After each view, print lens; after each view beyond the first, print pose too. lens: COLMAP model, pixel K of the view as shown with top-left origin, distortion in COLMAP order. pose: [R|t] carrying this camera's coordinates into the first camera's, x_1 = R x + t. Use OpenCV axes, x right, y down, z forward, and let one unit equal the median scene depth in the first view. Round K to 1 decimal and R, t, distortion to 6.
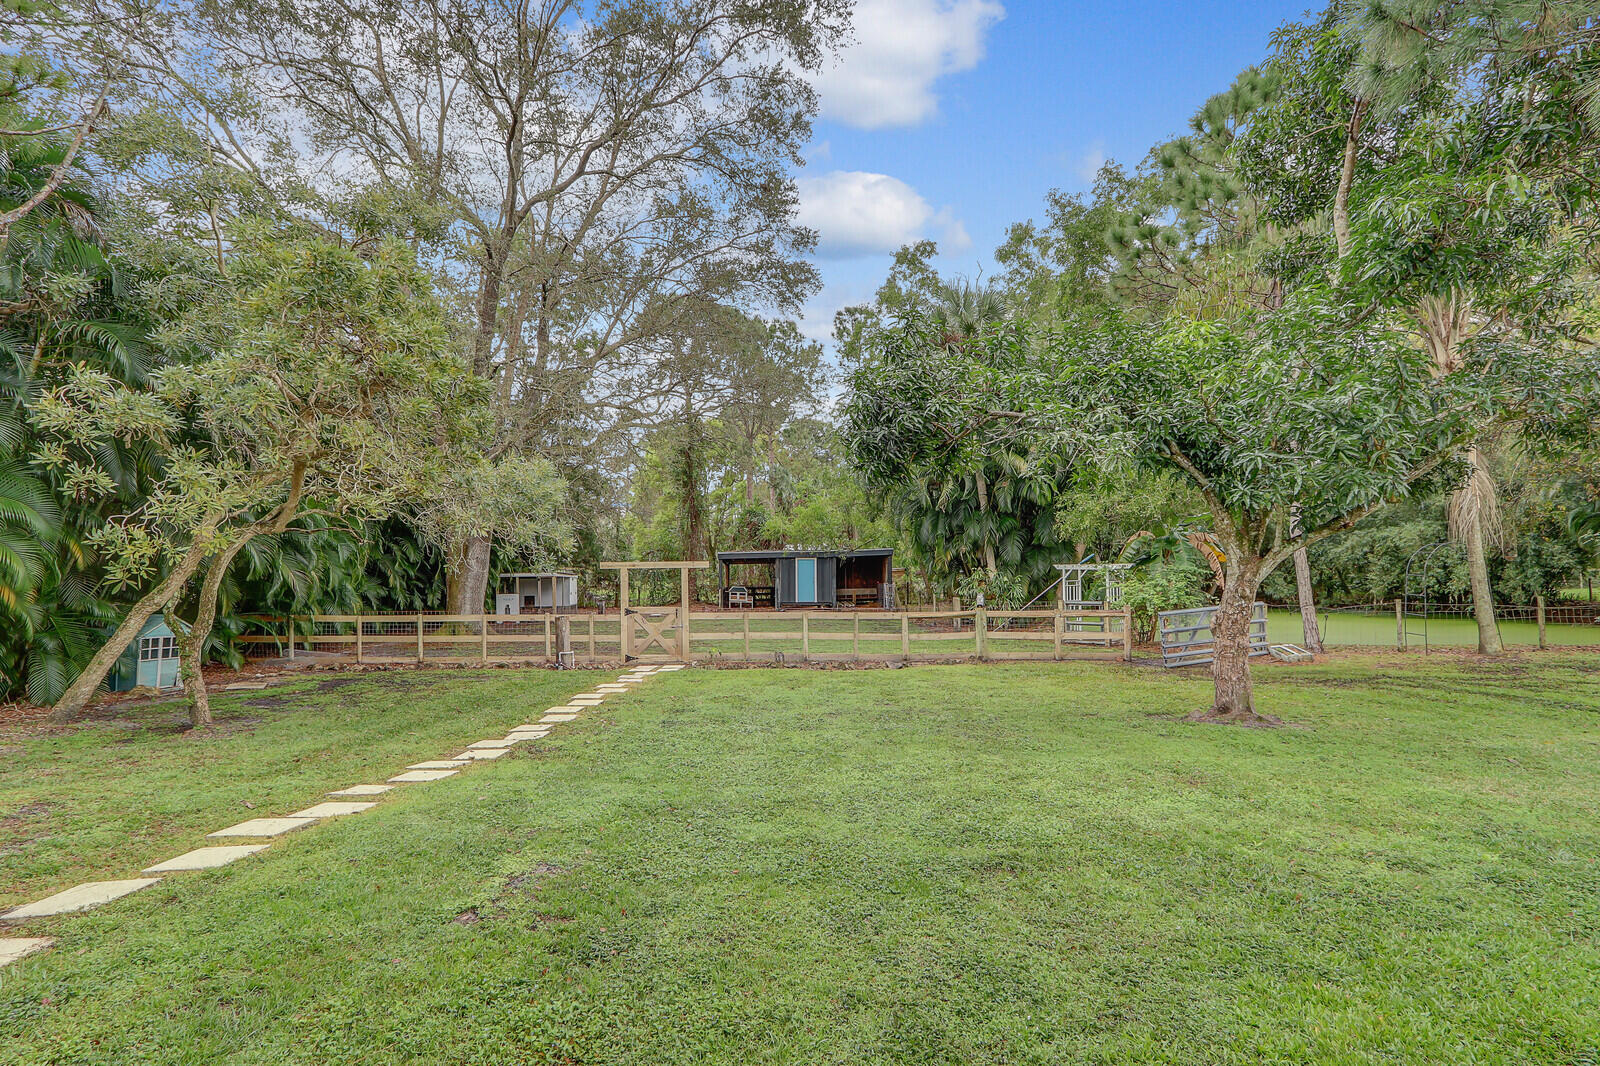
lens RADIAL K [[780.1, 0, 799.1], [0, 780.1, 539.8], [0, 0, 1]] dist [-0.003684, 0.000054]
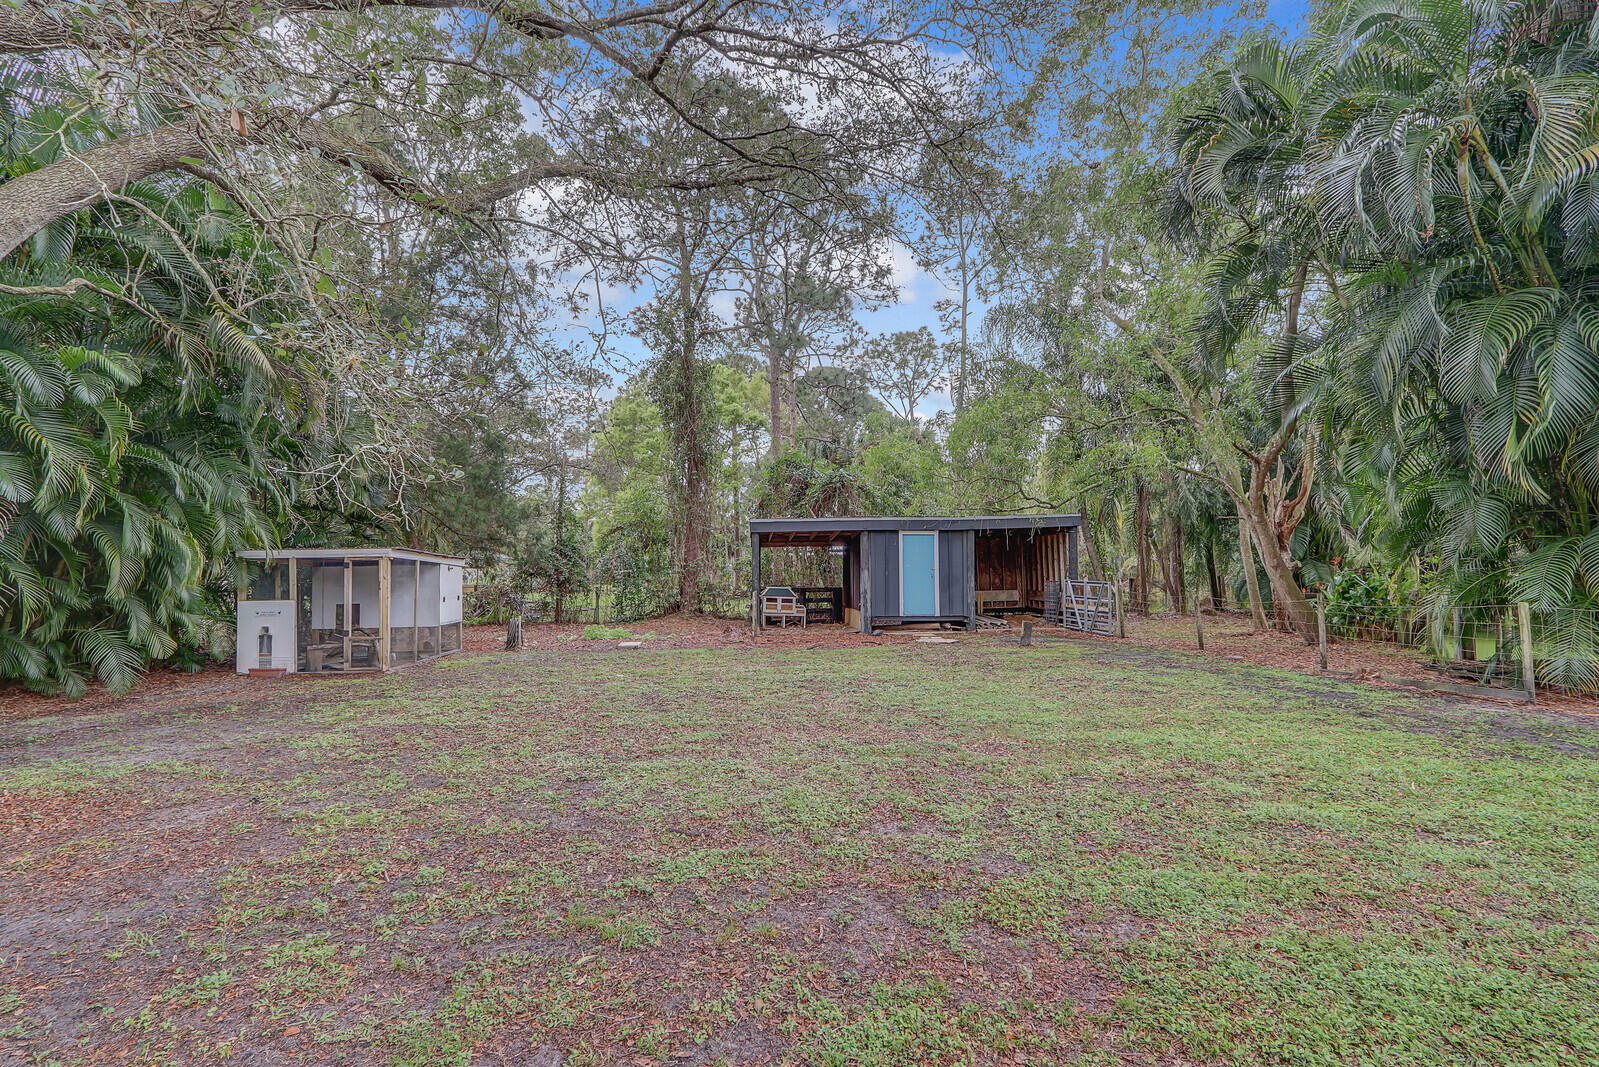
lens RADIAL K [[779.6, 0, 799.8], [0, 779.6, 535.7], [0, 0, 1]] dist [-0.003684, 0.000054]
pose [[0.999631, -0.000275, 0.027145, -0.077852], [0.000558, 0.999946, -0.010422, 0.029737], [-0.027140, 0.010433, 0.999577, 0.451312]]
